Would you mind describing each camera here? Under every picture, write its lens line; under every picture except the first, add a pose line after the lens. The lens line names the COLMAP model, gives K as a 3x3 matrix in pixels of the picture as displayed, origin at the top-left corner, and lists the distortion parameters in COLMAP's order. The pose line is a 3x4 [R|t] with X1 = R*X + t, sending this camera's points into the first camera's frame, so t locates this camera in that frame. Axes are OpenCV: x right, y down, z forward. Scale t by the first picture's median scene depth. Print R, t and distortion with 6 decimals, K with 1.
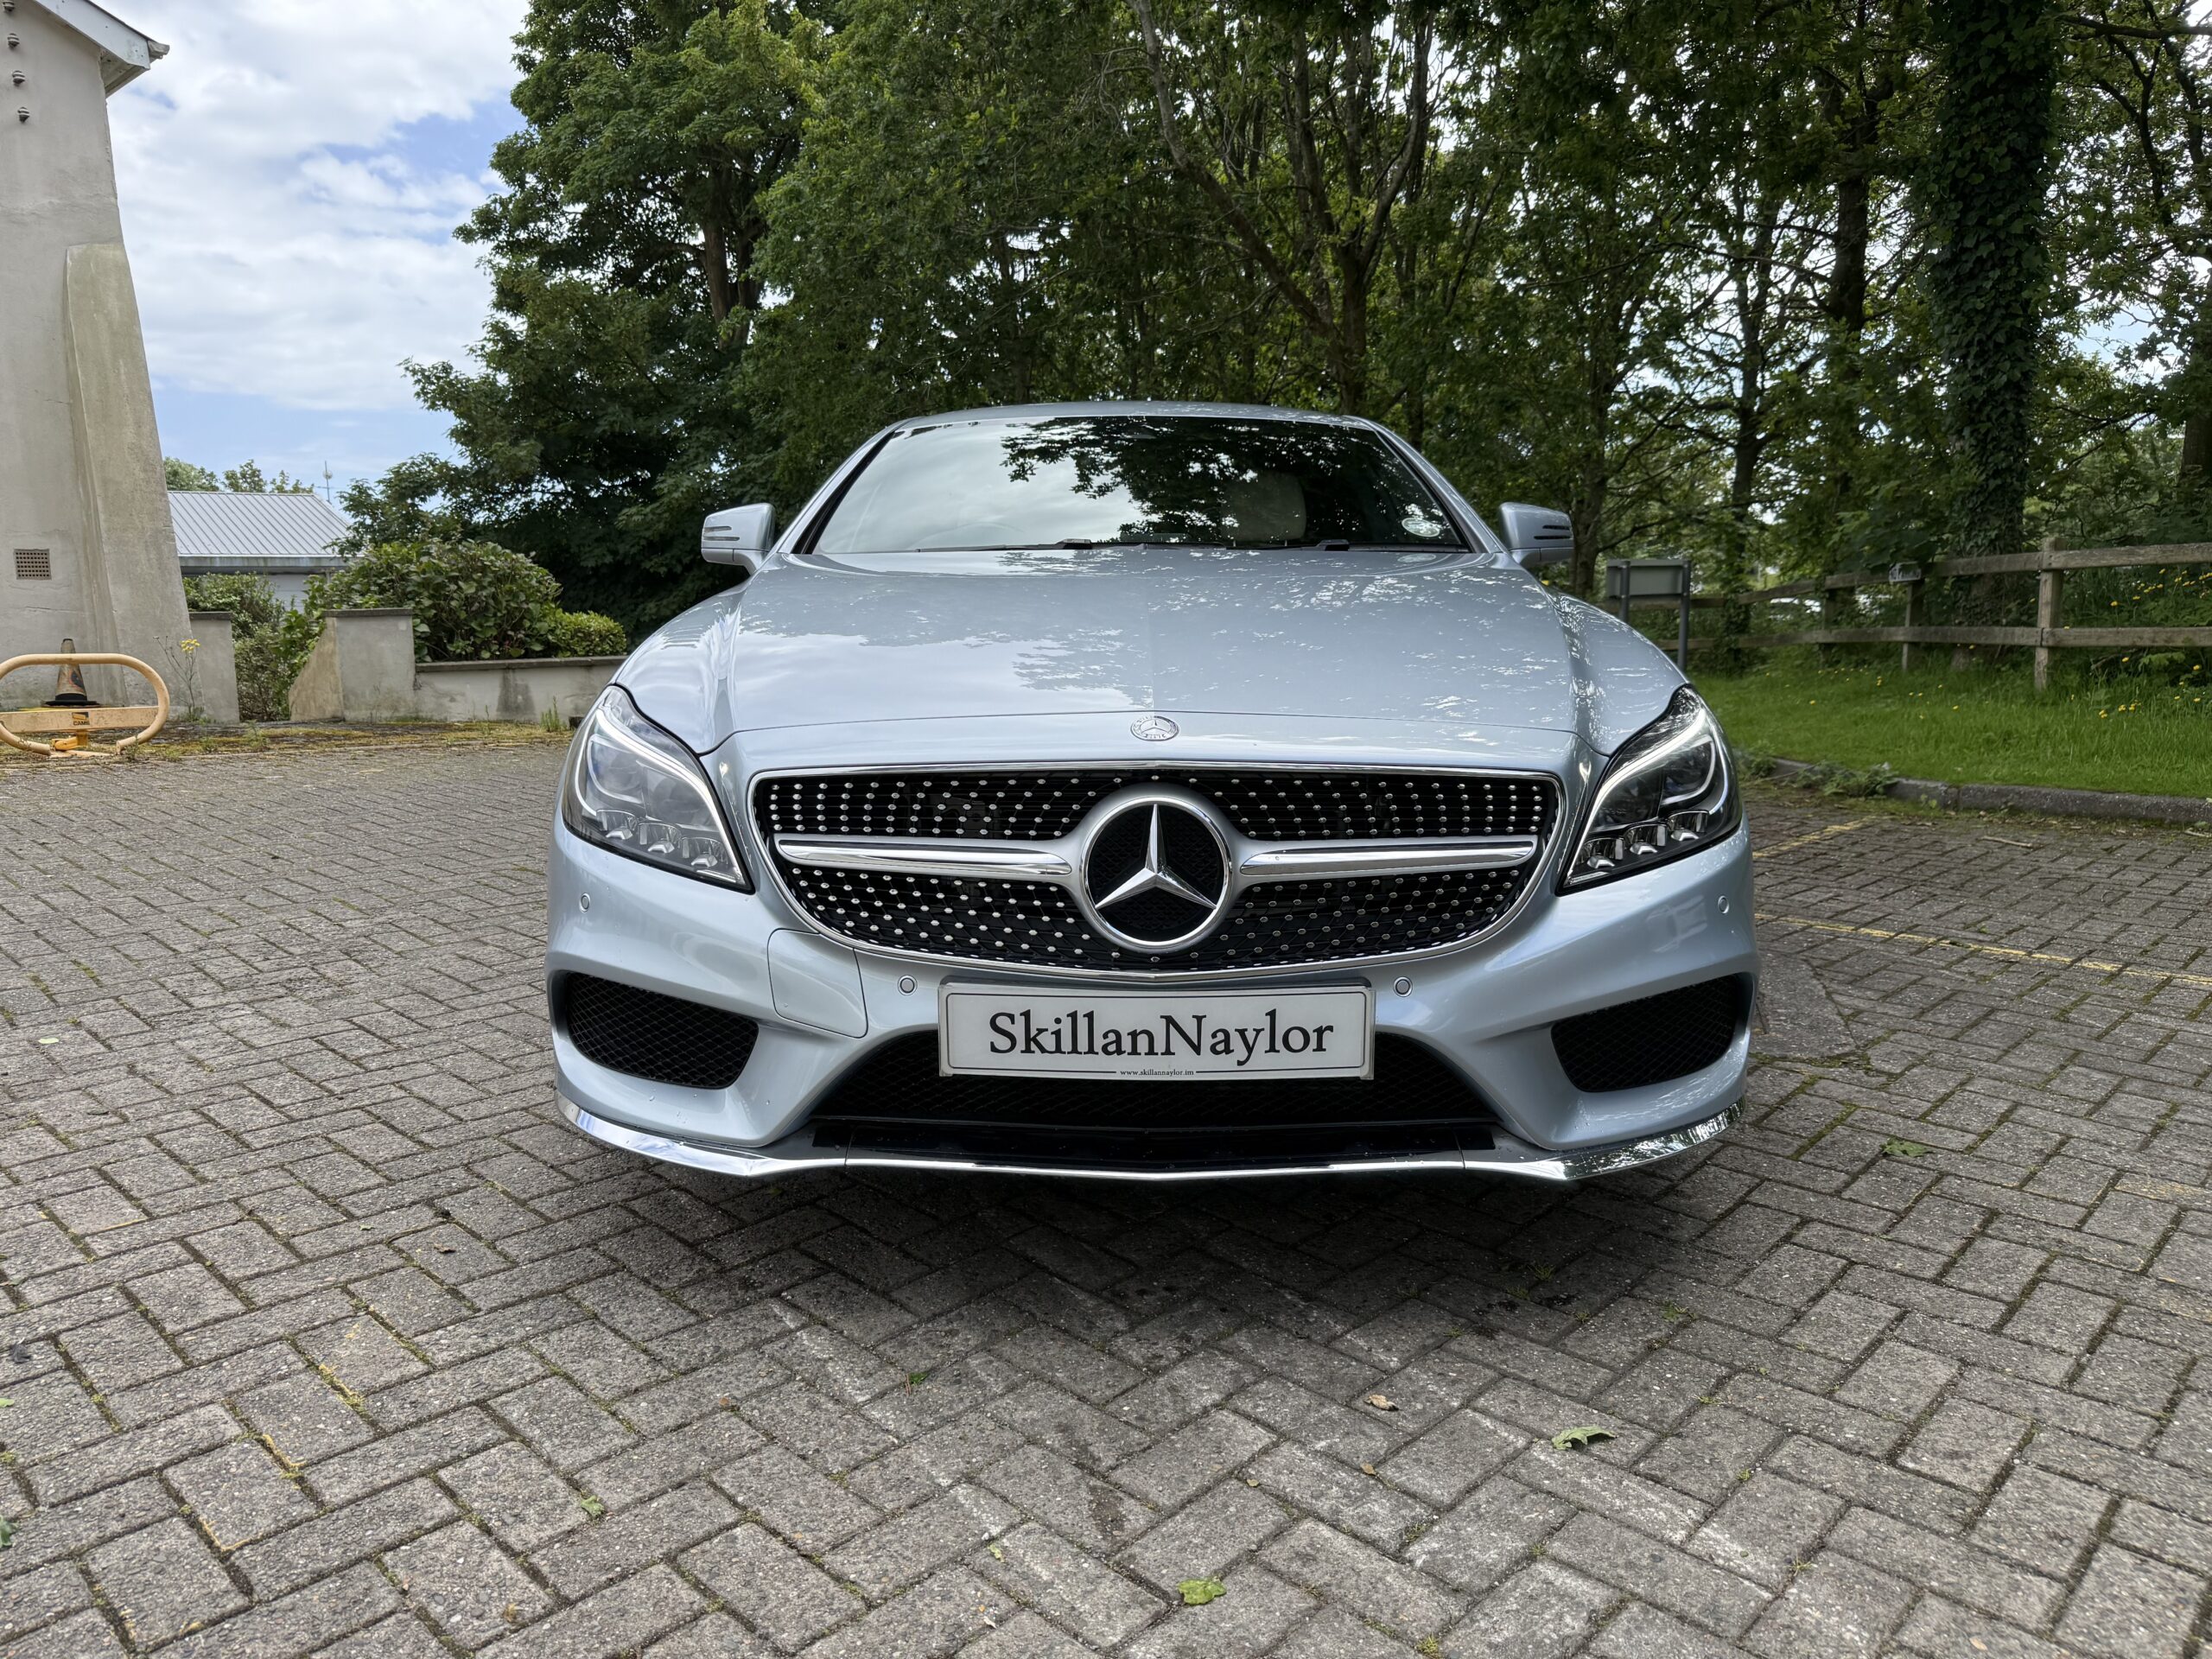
lens RADIAL K [[1529.1, 0, 1067.6], [0, 1529.1, 735.7], [0, 0, 1]] dist [0.008580, -0.001853]
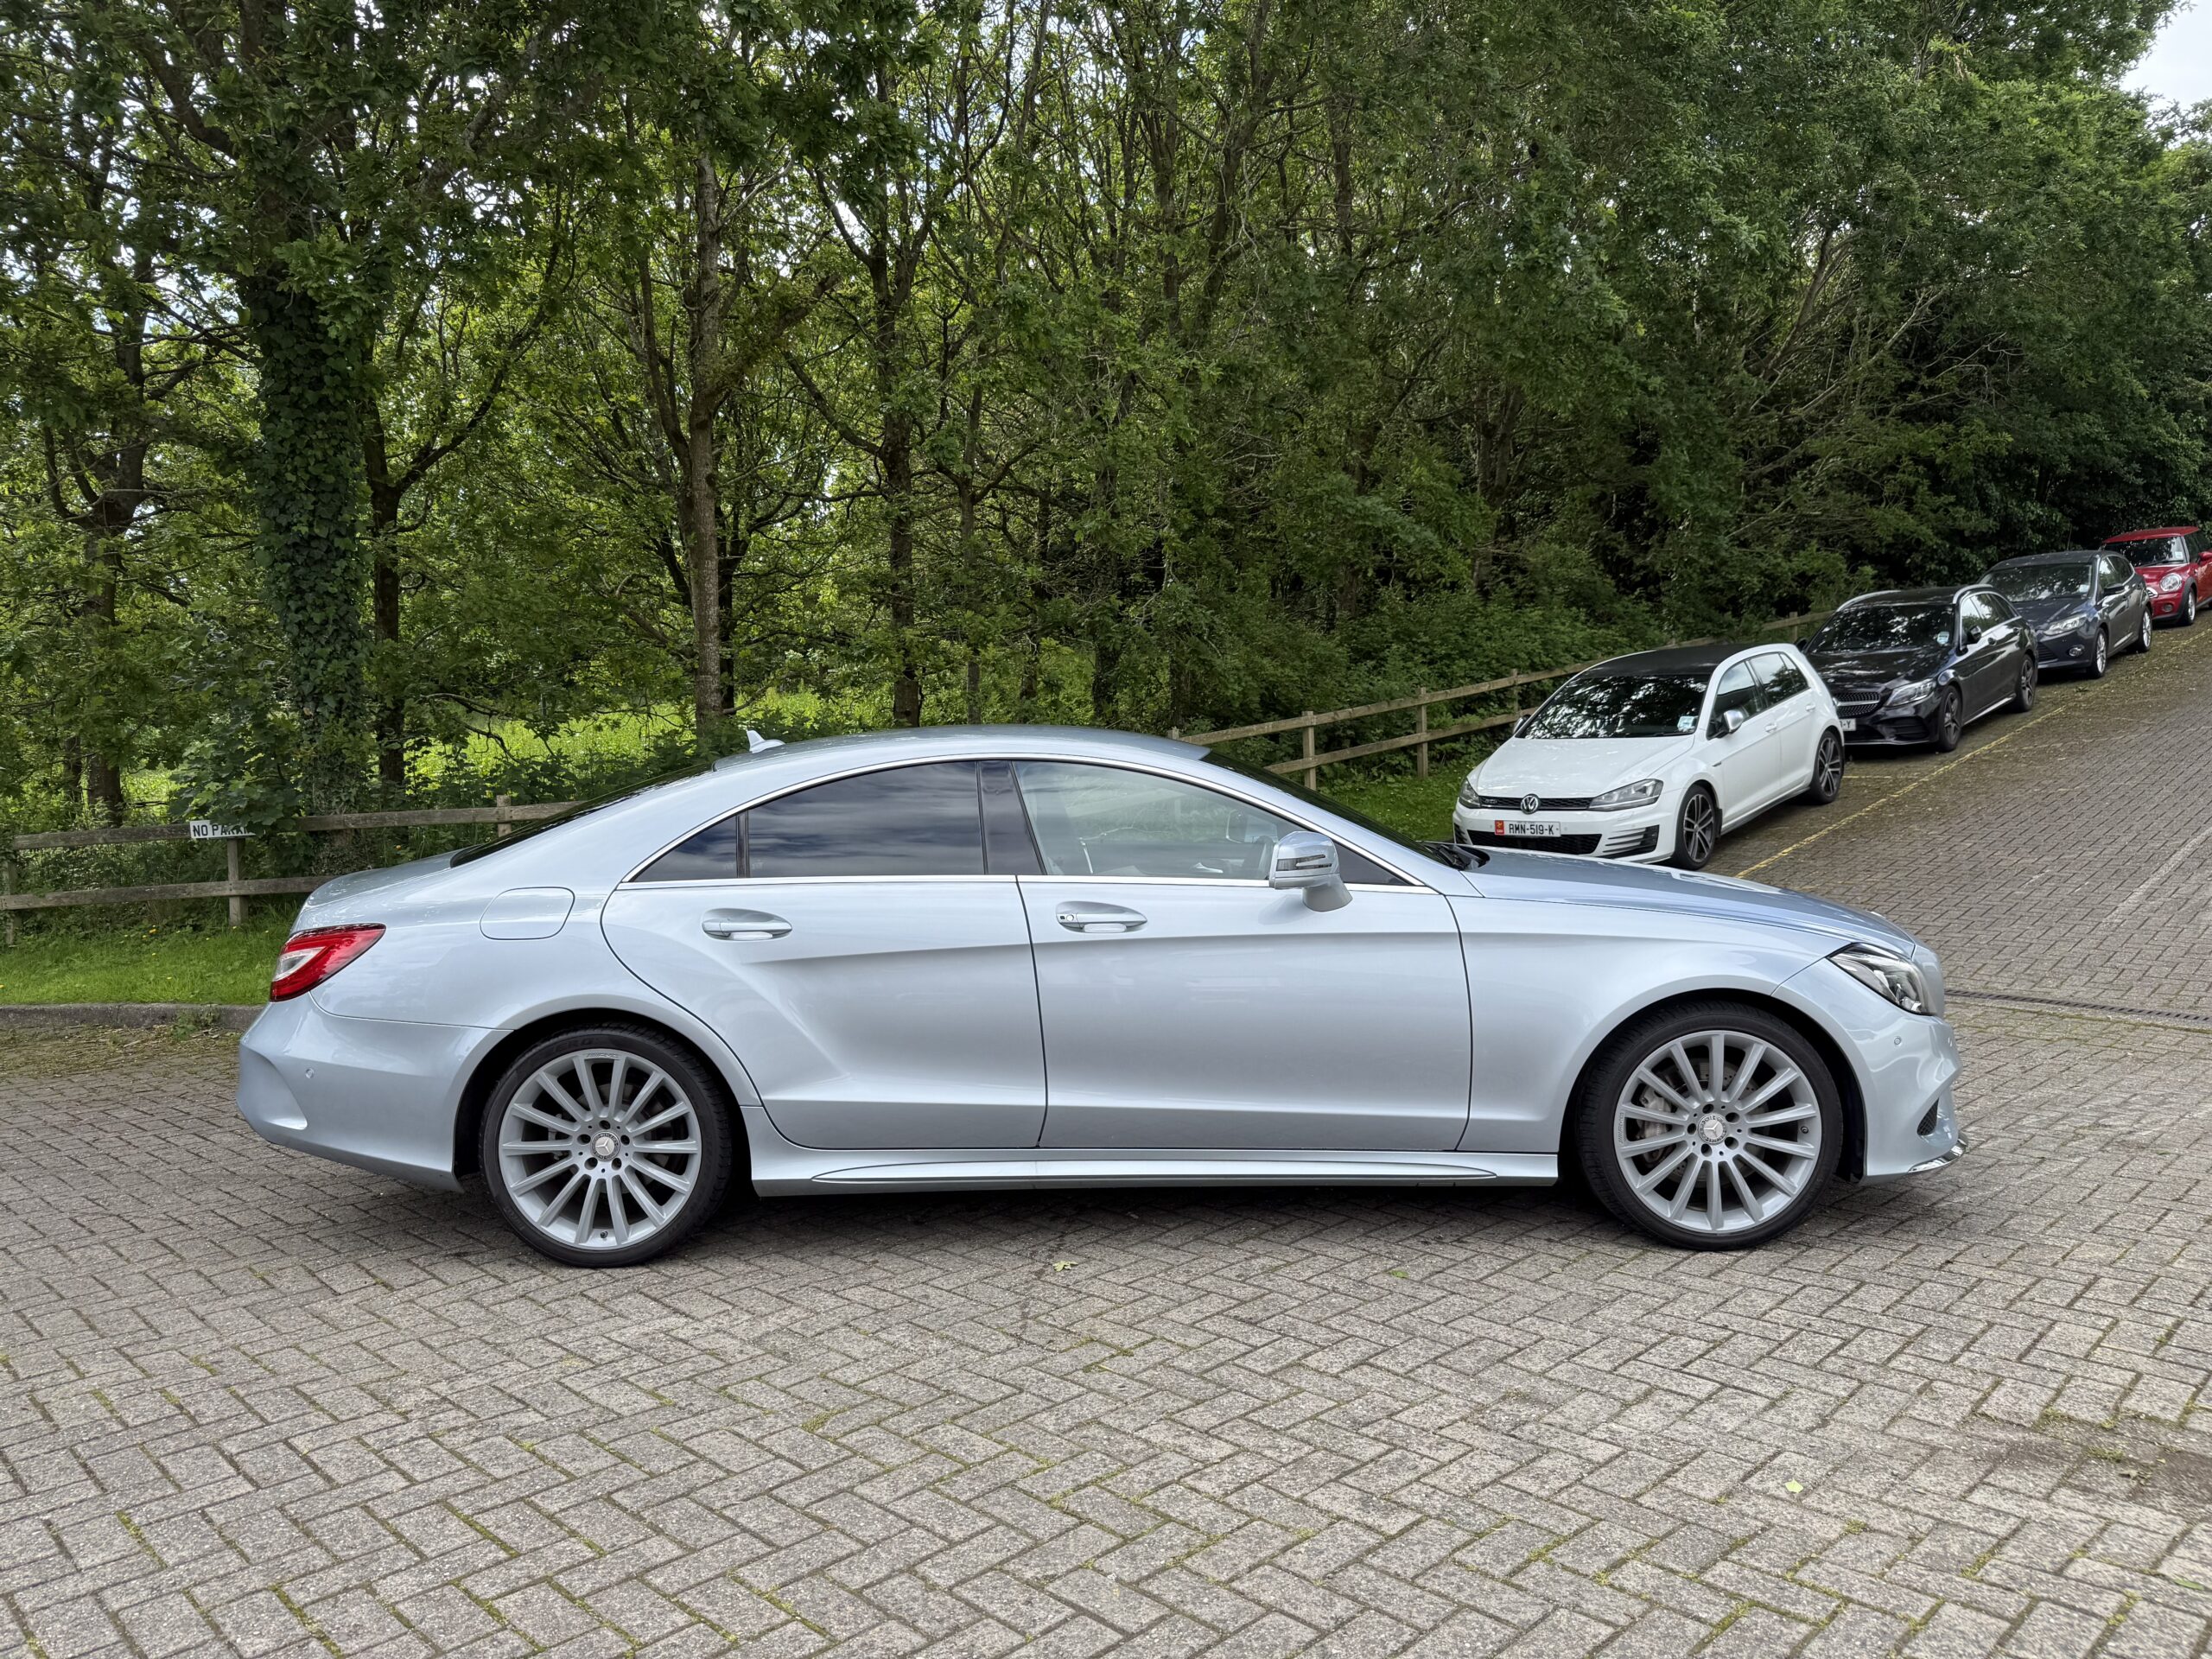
lens RADIAL K [[1550.0, 0, 1089.9], [0, 1550.0, 826.2], [0, 0, 1]] dist [0.065097, -0.090768]
pose [[0.026239, -0.053028, 0.998248, -2.580306], [0.128351, 0.990505, 0.049243, -0.443978], [-0.991382, 0.126834, 0.032796, 2.211588]]
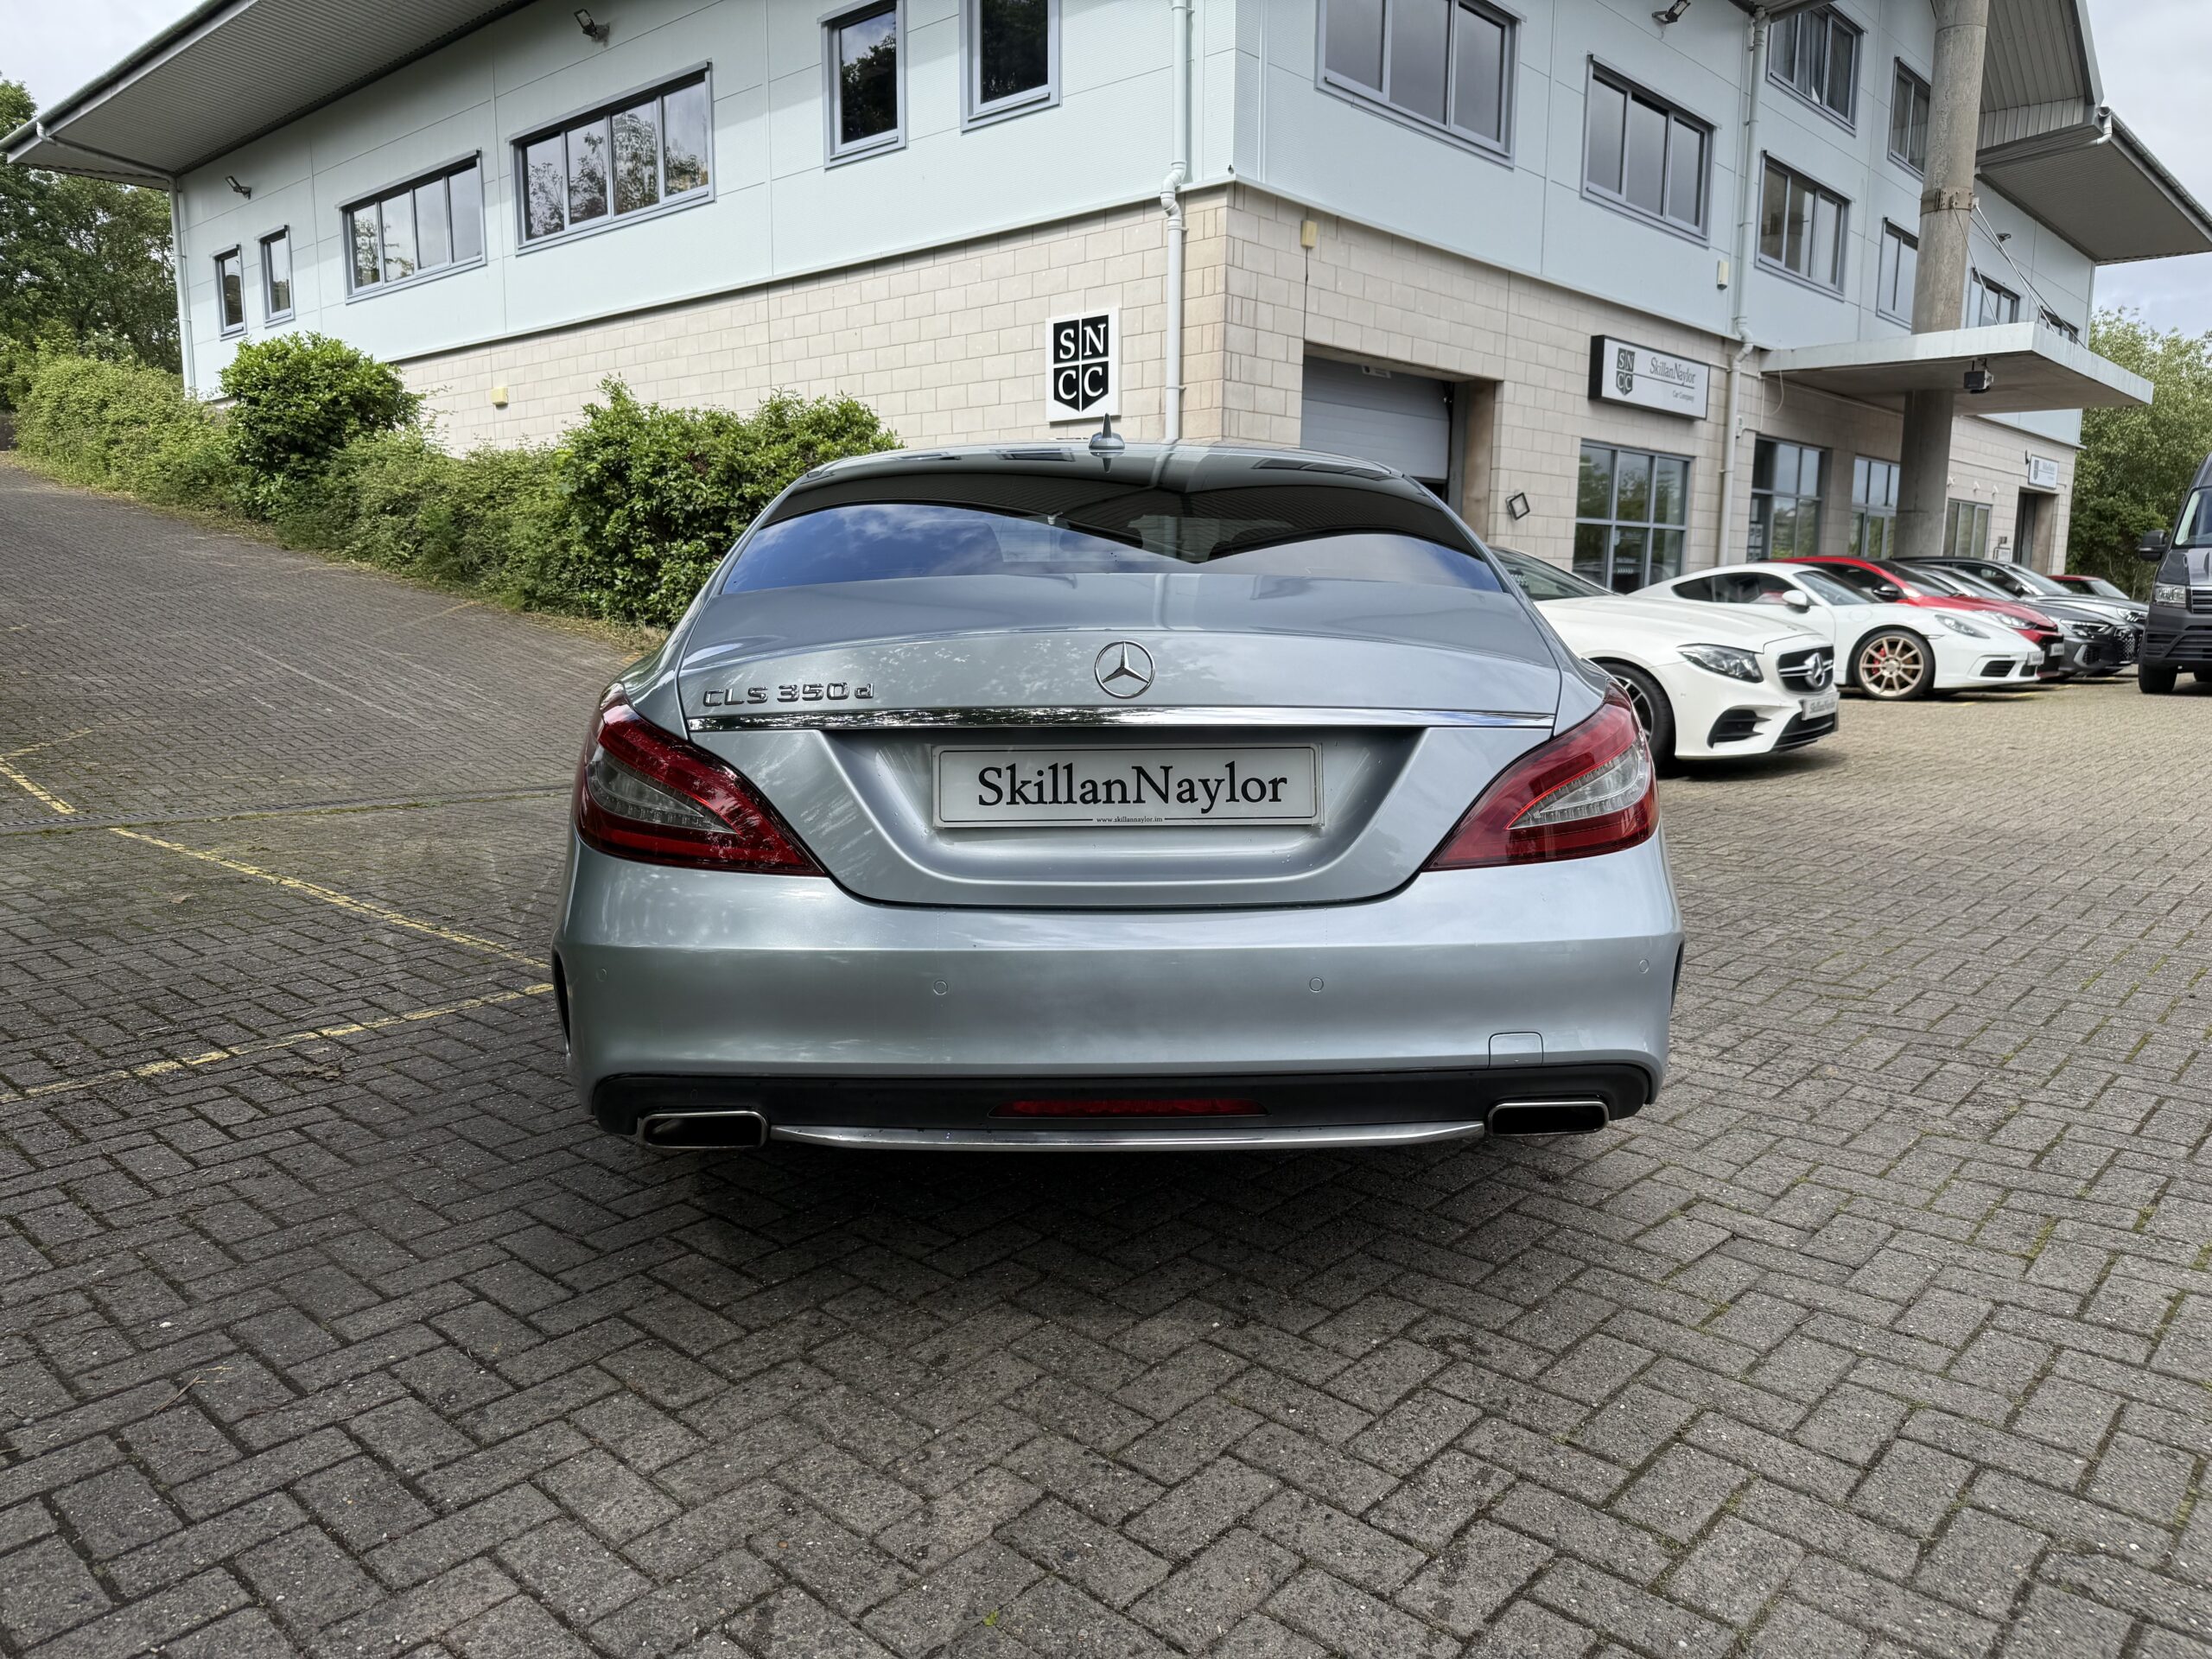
lens RADIAL K [[1545.9, 0, 1118.2], [0, 1545.9, 834.1], [0, 0, 1]] dist [0.014280, -0.021133]
pose [[-0.999751, 0.003670, -0.022025, 0.100002], [-0.002004, 0.967664, 0.252234, -0.531864], [0.022238, 0.252215, -0.967416, 4.638741]]
